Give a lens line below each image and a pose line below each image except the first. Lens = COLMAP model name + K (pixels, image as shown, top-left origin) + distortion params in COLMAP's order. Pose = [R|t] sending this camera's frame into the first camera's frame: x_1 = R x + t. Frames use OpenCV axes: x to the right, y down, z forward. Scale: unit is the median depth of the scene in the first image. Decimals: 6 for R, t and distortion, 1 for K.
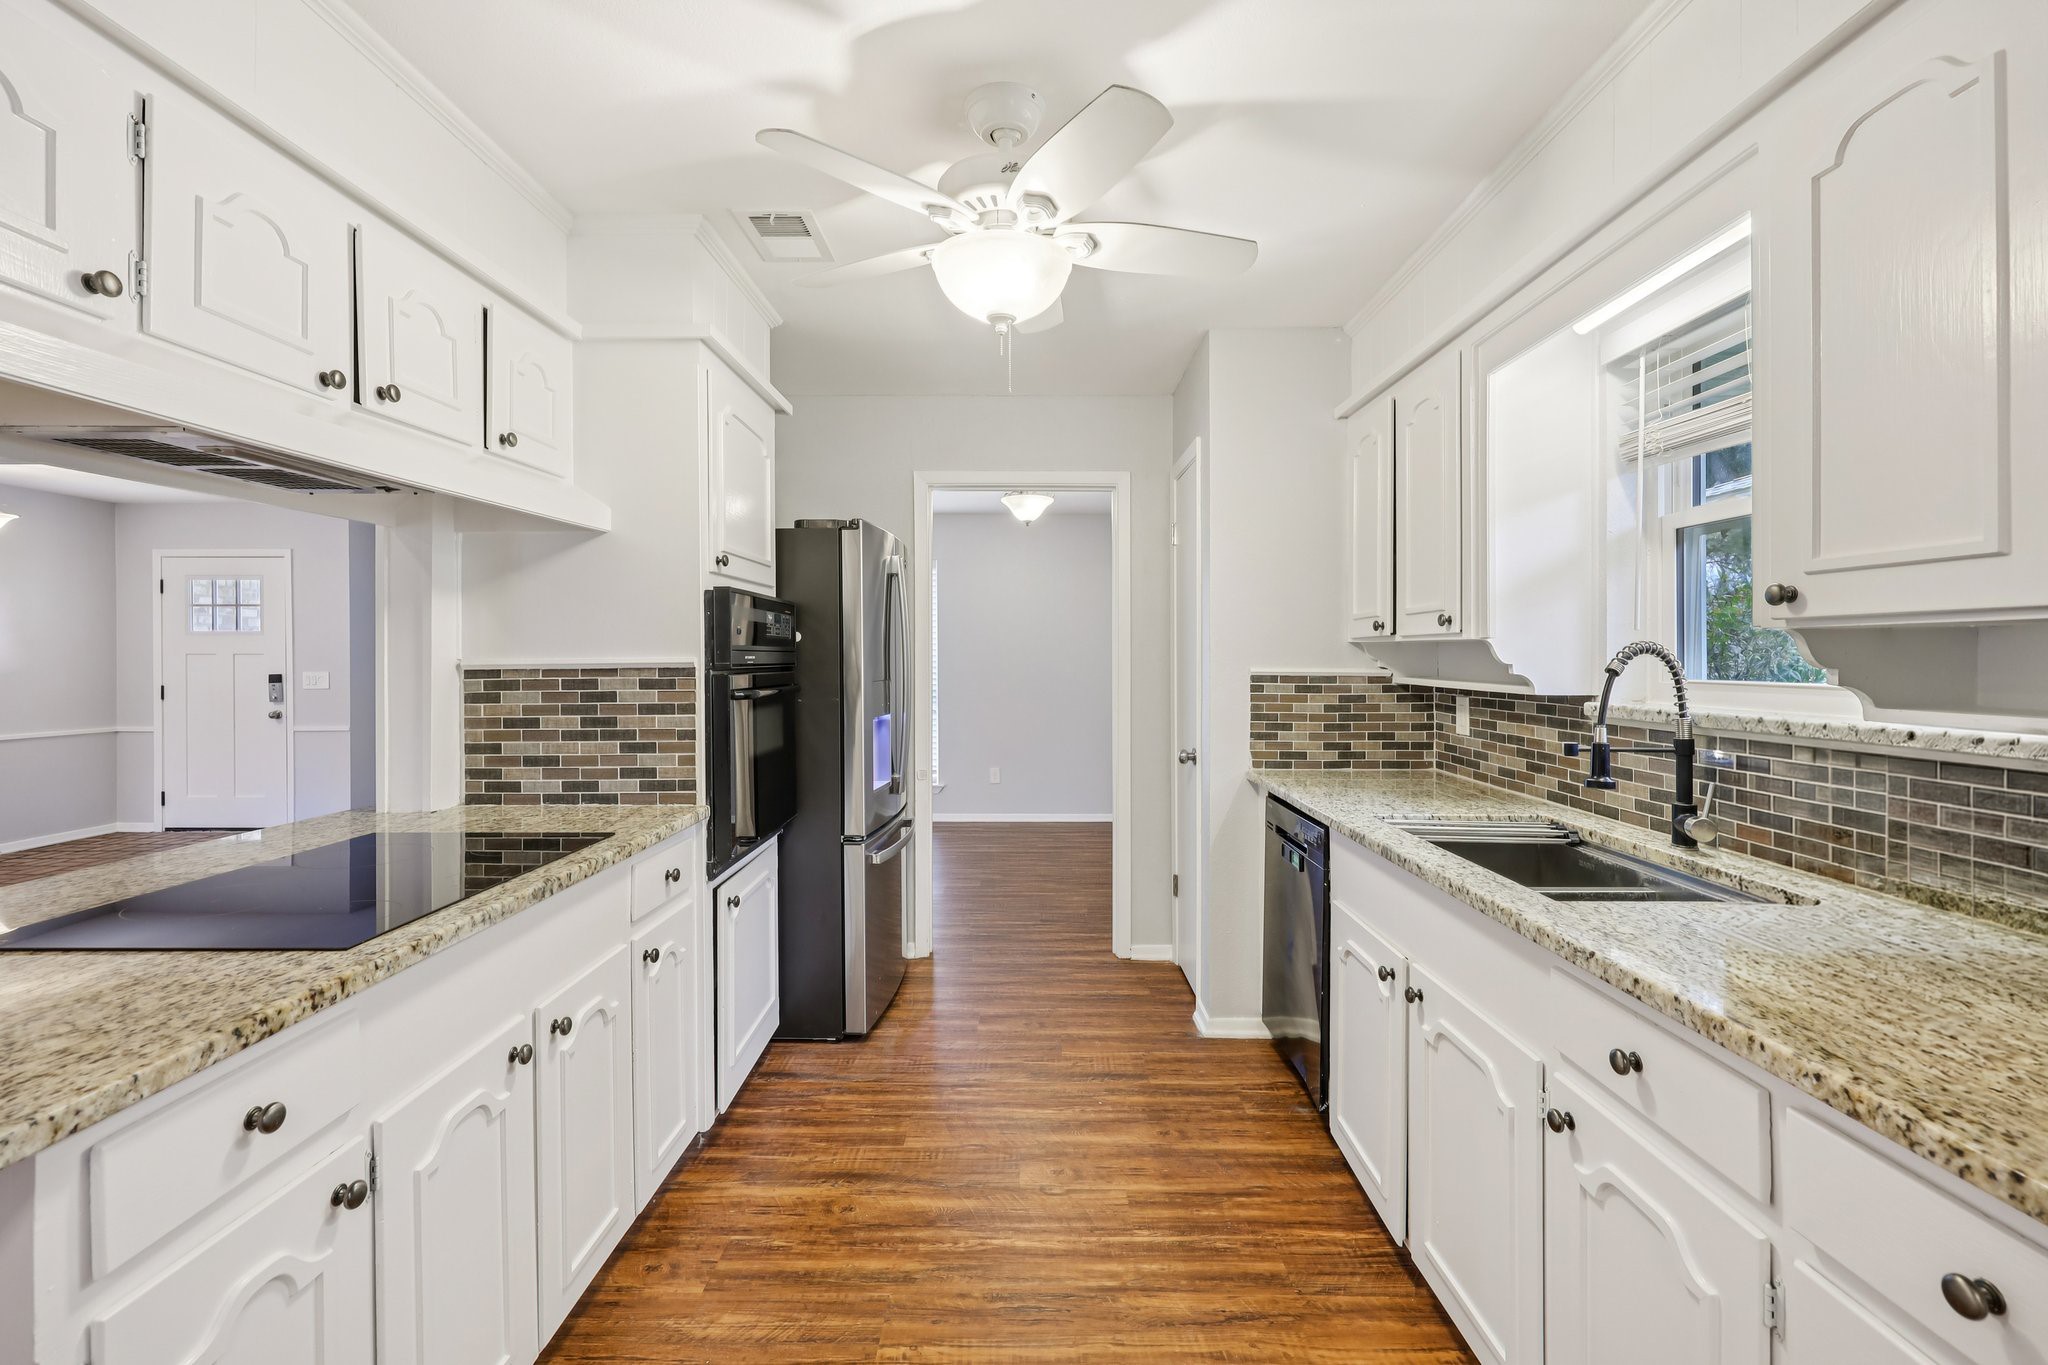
lens RADIAL K [[888.8, 0, 1024.8], [0, 888.8, 659.6], [0, 0, 1]] dist [0.002717, -0.000658]
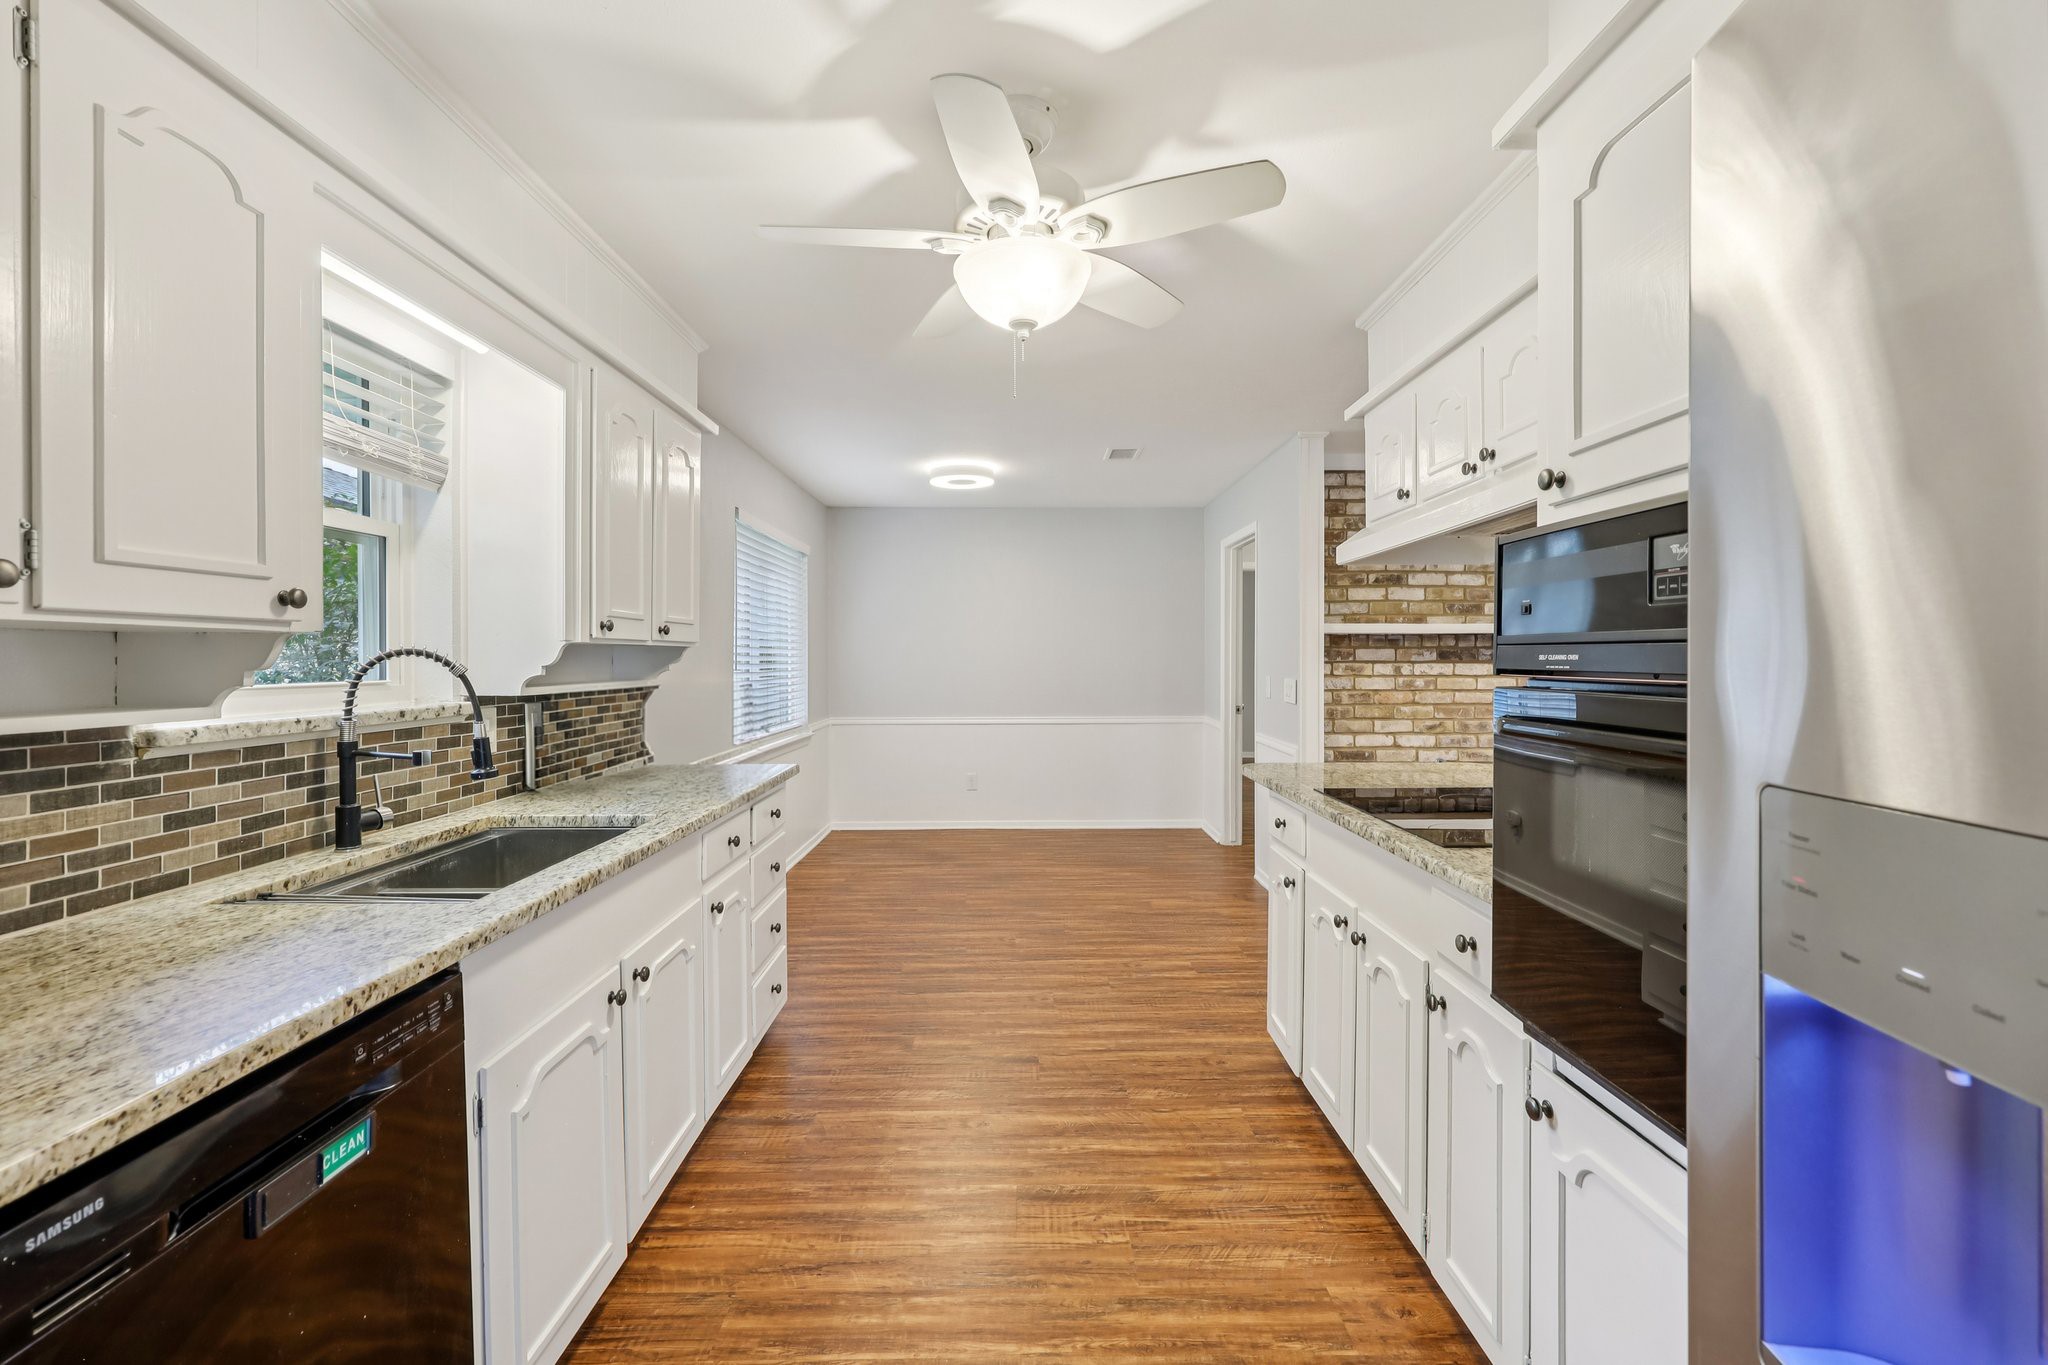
lens RADIAL K [[888.8, 0, 1025.3], [0, 888.8, 663.9], [0, 0, 1]] dist [0.002717, -0.000658]
pose [[-0.999864, 0.002466, -0.016294, -0.005948], [0.002297, 0.999943, 0.010426, -0.005443], [0.016319, 0.010387, -0.999813, 1.598759]]
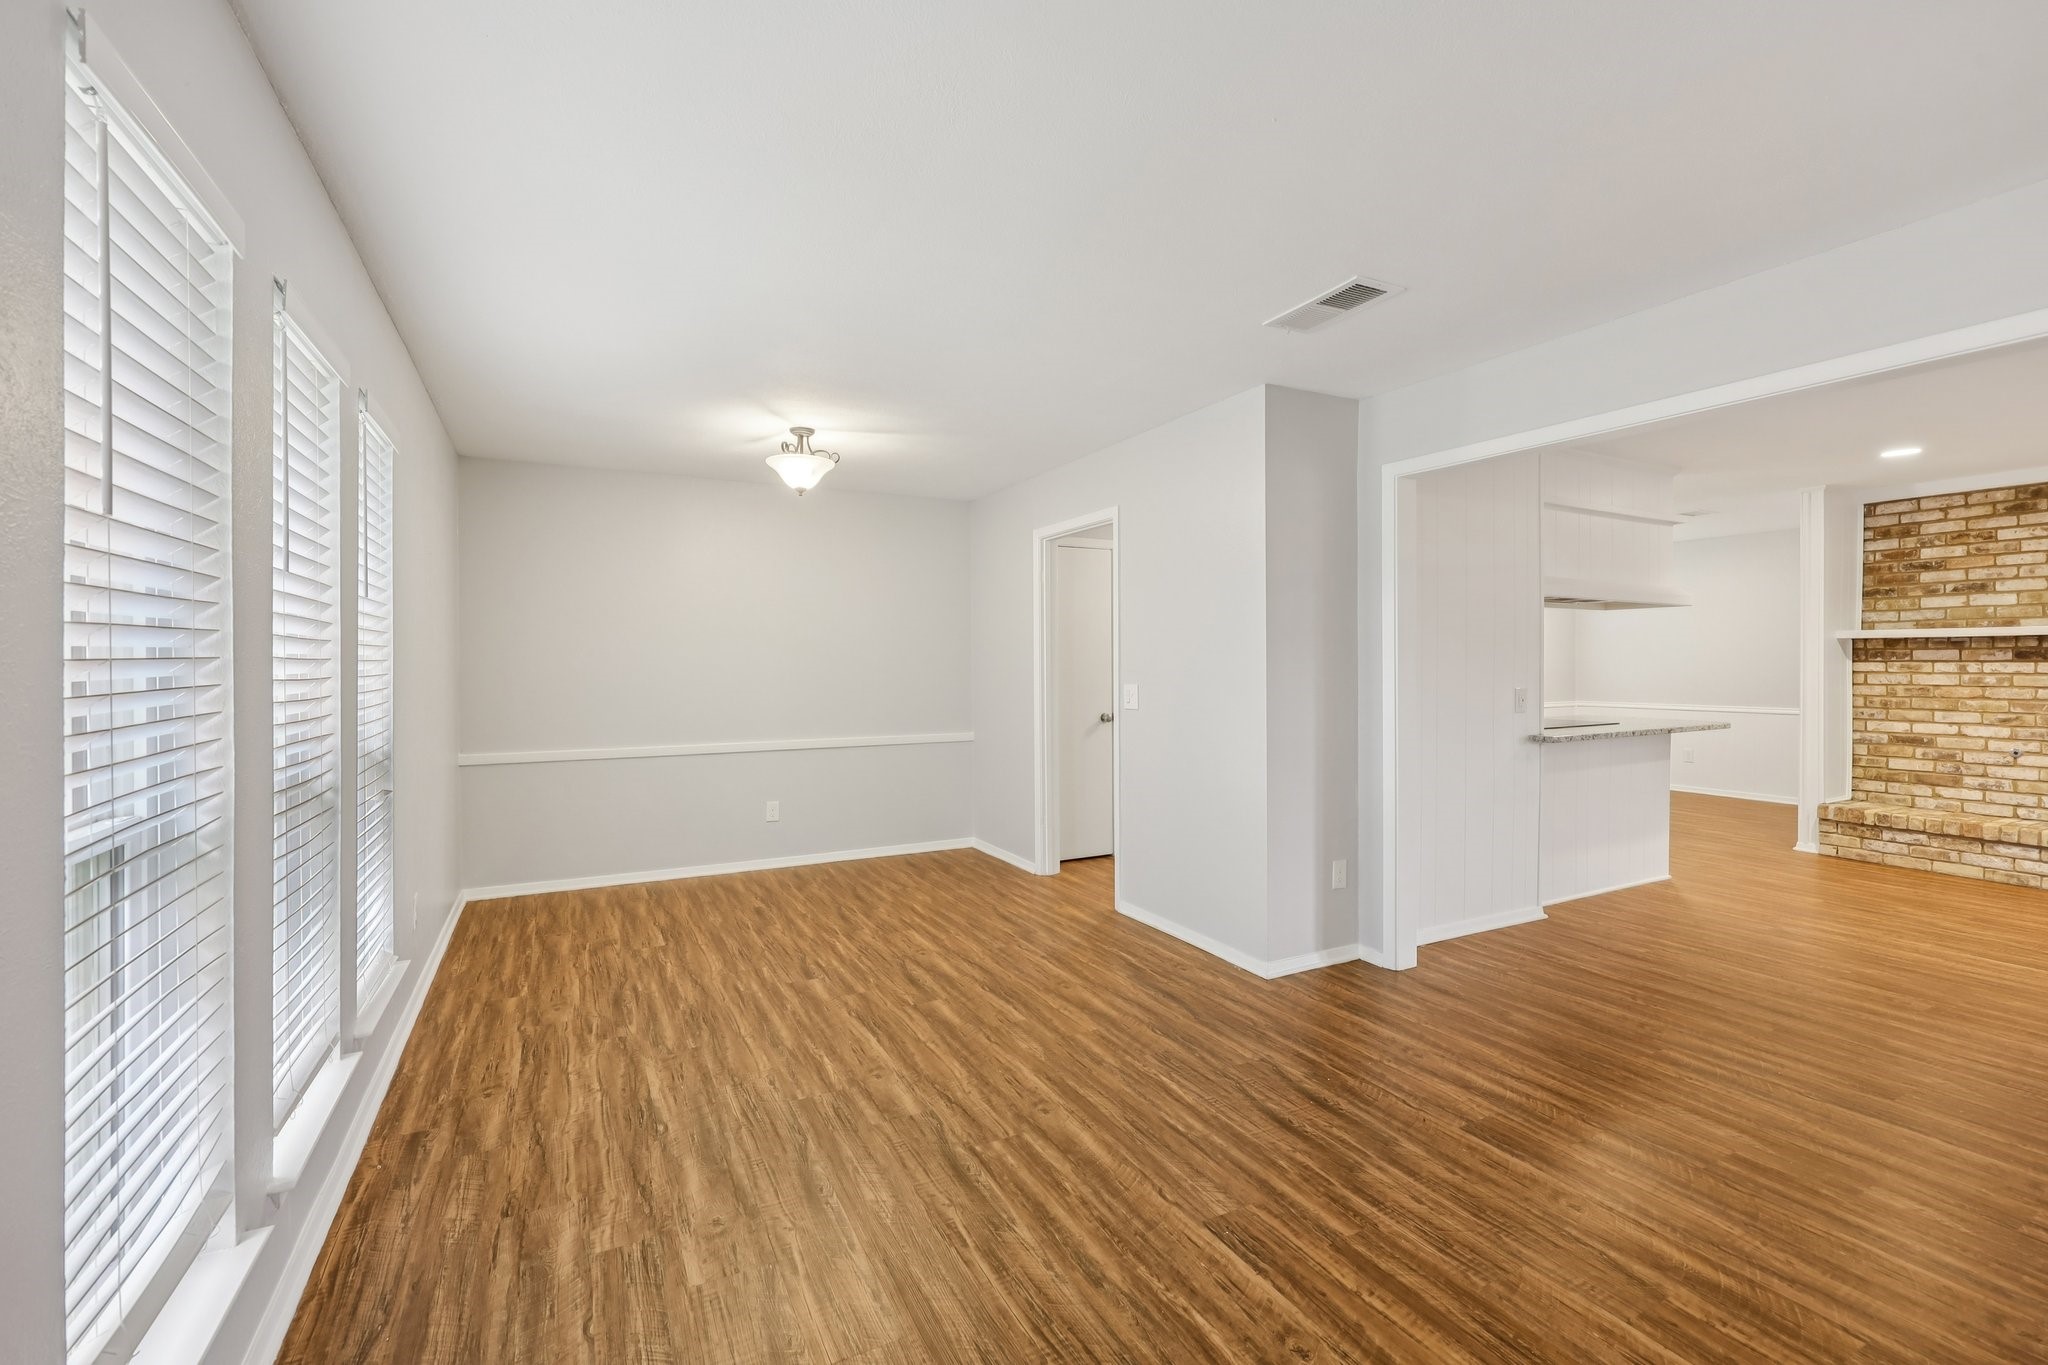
lens RADIAL K [[888.8, 0, 1030.6], [0, 888.8, 672.2], [0, 0, 1]] dist [0.002717, -0.000658]
pose [[-0.476760, -0.009450, 0.878983, -1.861835], [0.006862, 0.999872, 0.014471, -0.008545], [-0.879007, 0.012931, -0.476634, 2.881375]]
